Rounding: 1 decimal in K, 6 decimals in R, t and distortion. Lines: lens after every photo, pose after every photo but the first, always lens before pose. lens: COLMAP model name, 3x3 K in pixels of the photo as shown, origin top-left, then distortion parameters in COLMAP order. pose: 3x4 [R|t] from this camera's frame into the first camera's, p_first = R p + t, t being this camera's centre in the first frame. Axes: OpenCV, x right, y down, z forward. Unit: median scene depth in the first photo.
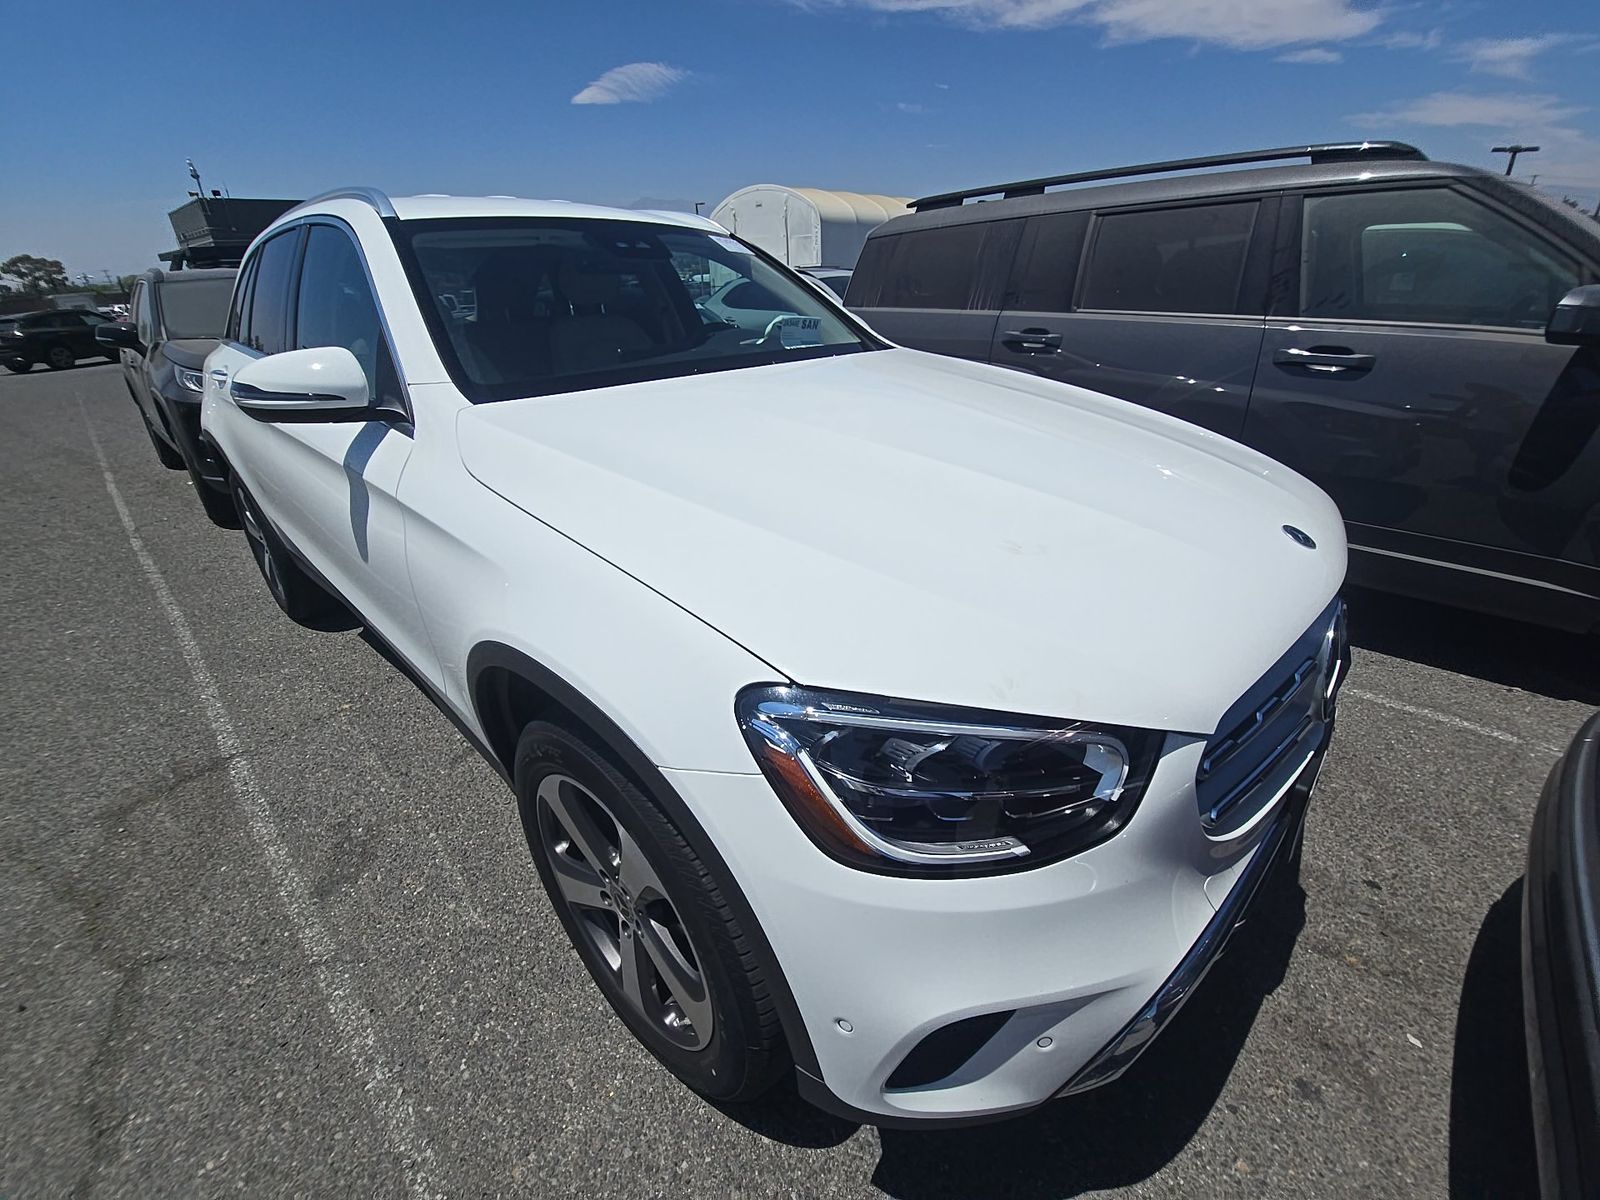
lens RADIAL K [[678.2, 0, 803.2], [0, 678.2, 585.4], [0, 0, 1]] dist [0.017312, -0.020670]
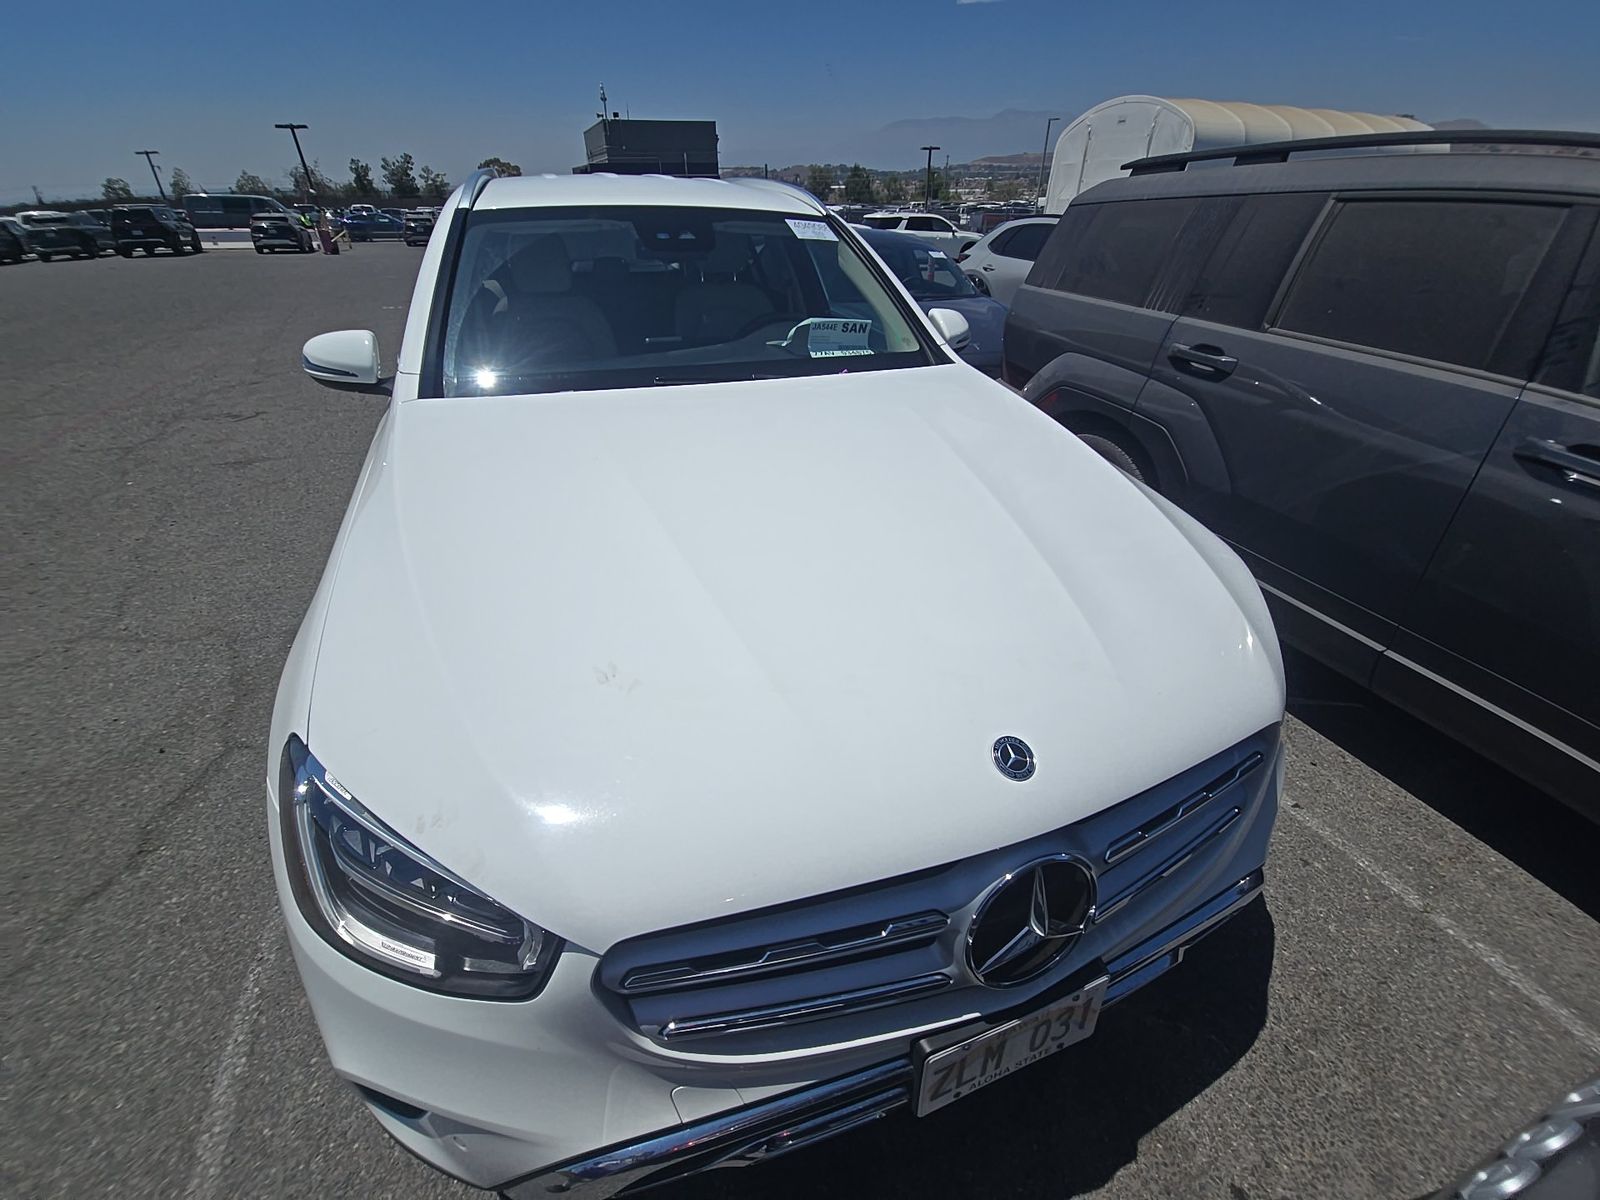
lens RADIAL K [[661.8, 0, 796.0], [0, 661.8, 589.4], [0, 0, 1]] dist [-0.008852, -0.000591]
pose [[0.891362, 0.256080, -0.374027, 0.372044], [-0.211488, 0.964765, 0.156526, -0.167955], [0.400931, -0.060419, 0.914114, 0.129122]]
